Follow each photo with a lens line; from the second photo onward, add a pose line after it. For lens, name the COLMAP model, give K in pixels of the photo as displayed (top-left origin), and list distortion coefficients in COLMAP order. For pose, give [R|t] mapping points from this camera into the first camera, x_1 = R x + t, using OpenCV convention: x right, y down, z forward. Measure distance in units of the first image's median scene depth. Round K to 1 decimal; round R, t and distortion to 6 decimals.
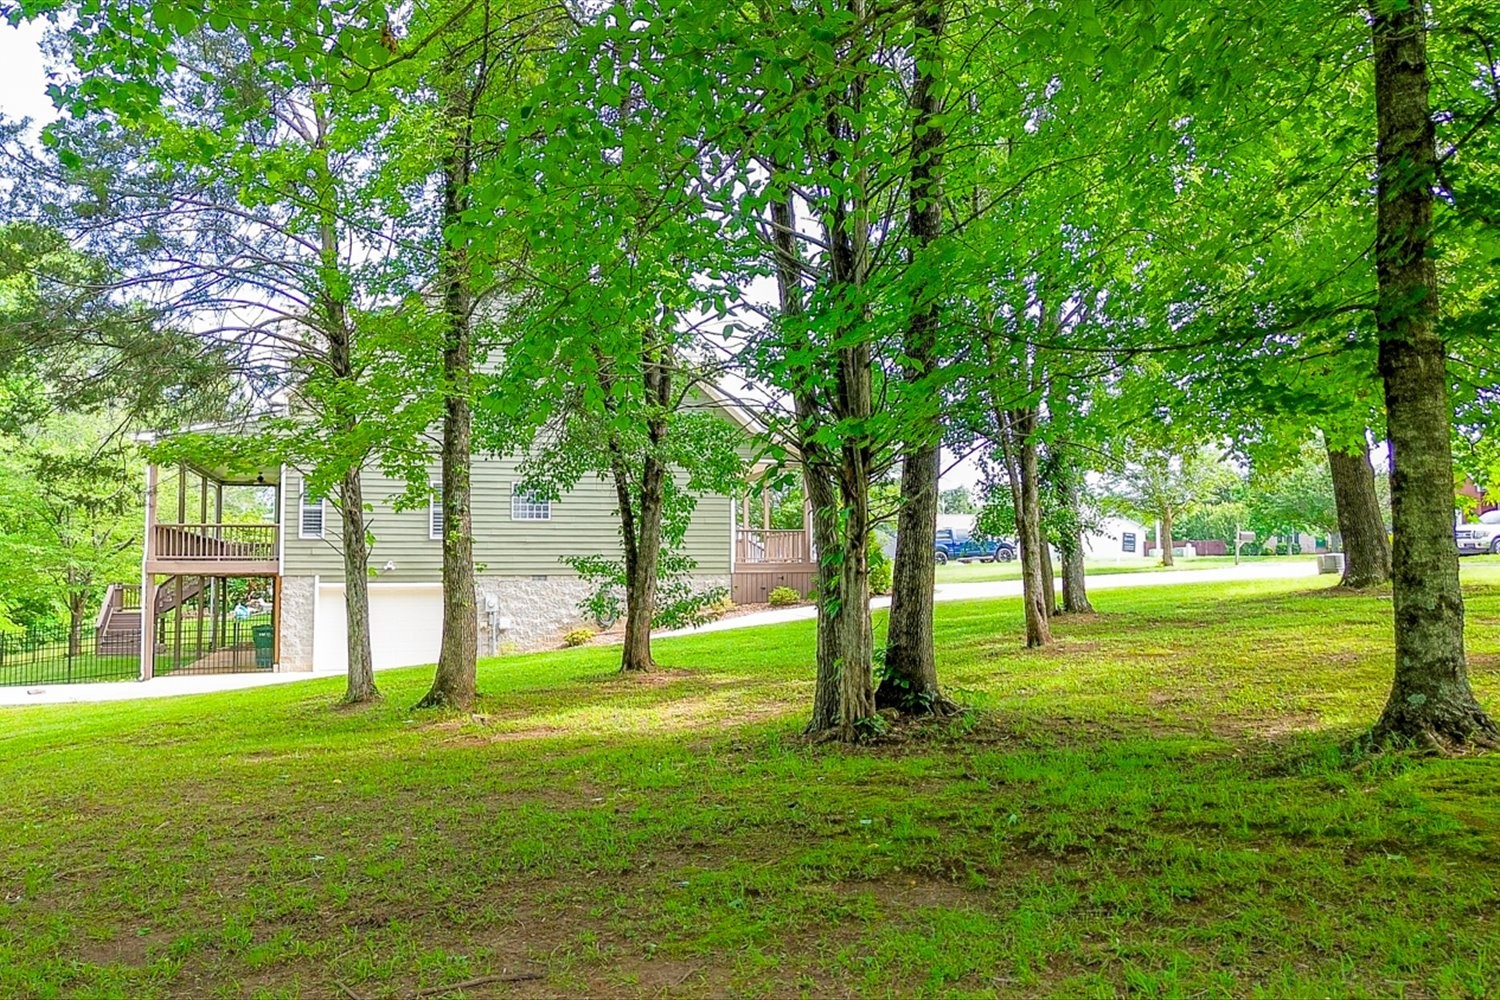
lens RADIAL K [[1255.0, 0, 750.4], [0, 1255.0, 486.3], [0, 0, 1]] dist [0.088105, -0.121829]
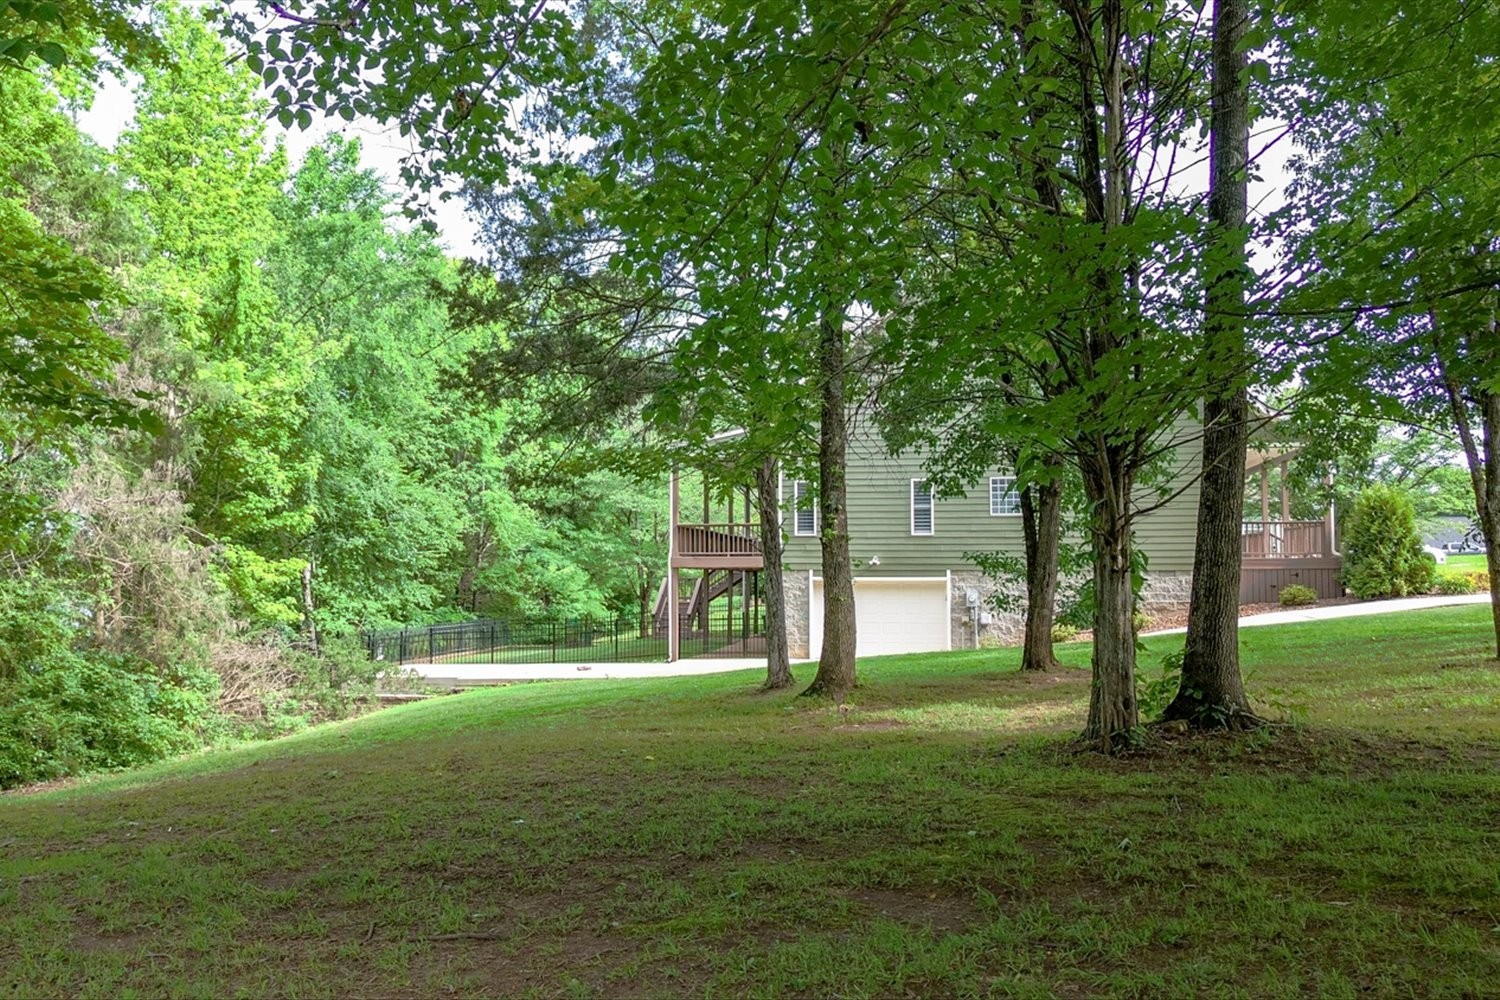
lens RADIAL K [[1255.0, 0, 750.4], [0, 1255.0, 486.3], [0, 0, 1]] dist [0.088105, -0.121829]
pose [[0.902429, -0.028304, -0.429907, 0.144510], [0.030253, 0.999540, -0.002302, 0.000401], [0.429775, -0.010929, 0.902870, 0.027564]]
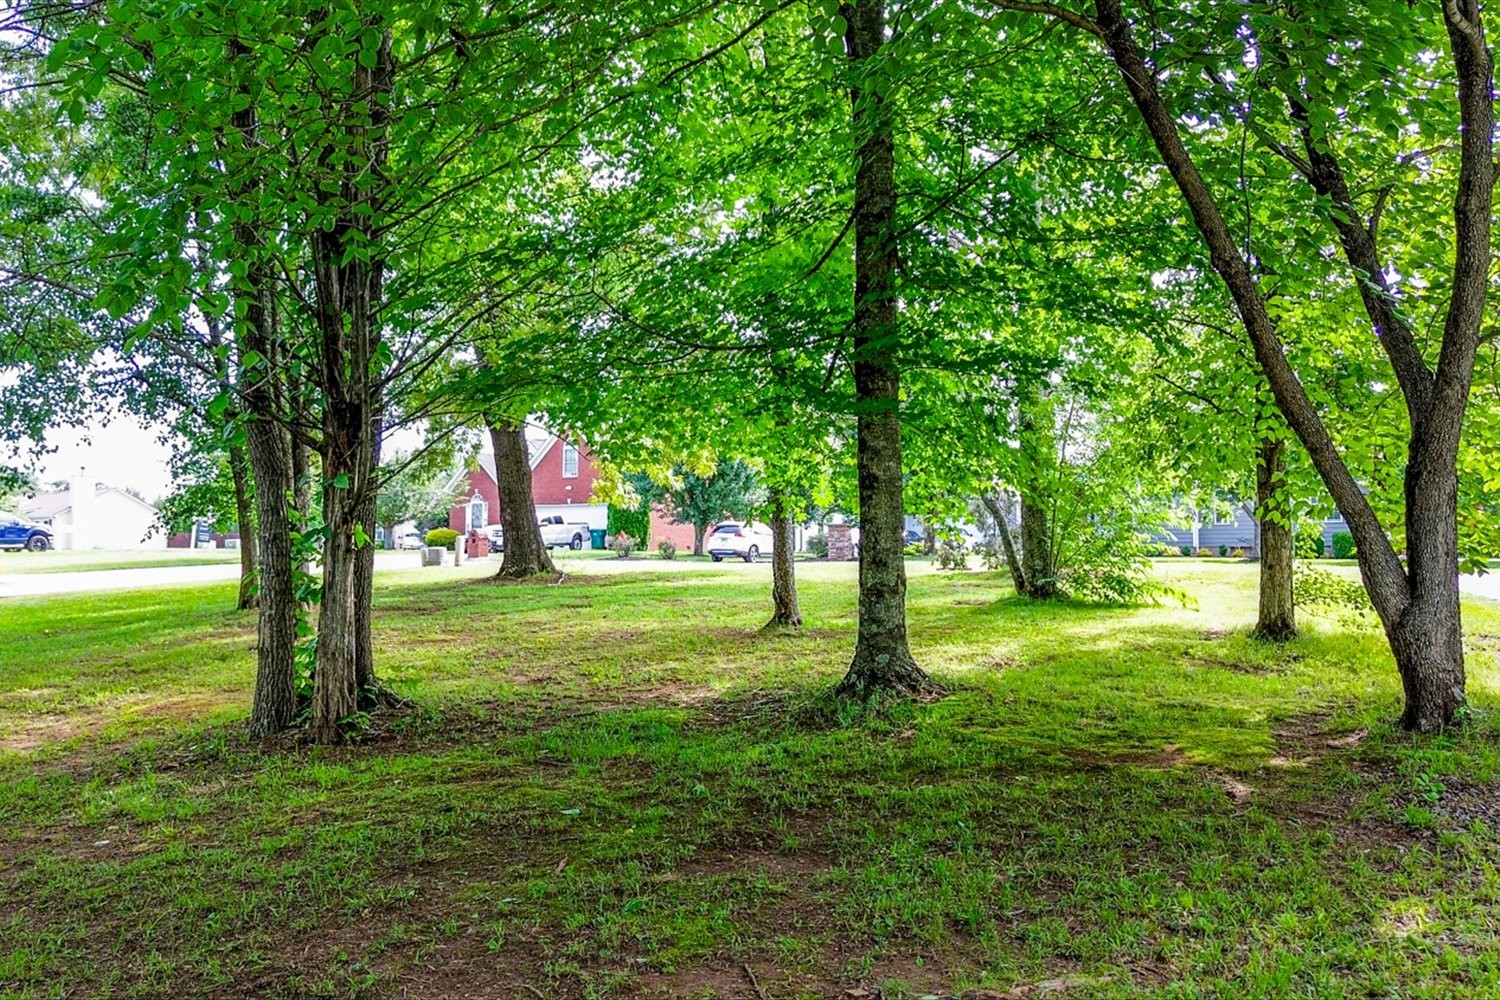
lens RADIAL K [[1255.0, 0, 750.4], [0, 1255.0, 486.3], [0, 0, 1]] dist [0.088105, -0.121829]
pose [[0.716378, 0.054917, 0.695548, -0.193671], [-0.057305, 0.998161, -0.019788, 0.014633], [-0.695355, -0.025682, 0.718207, 0.099750]]
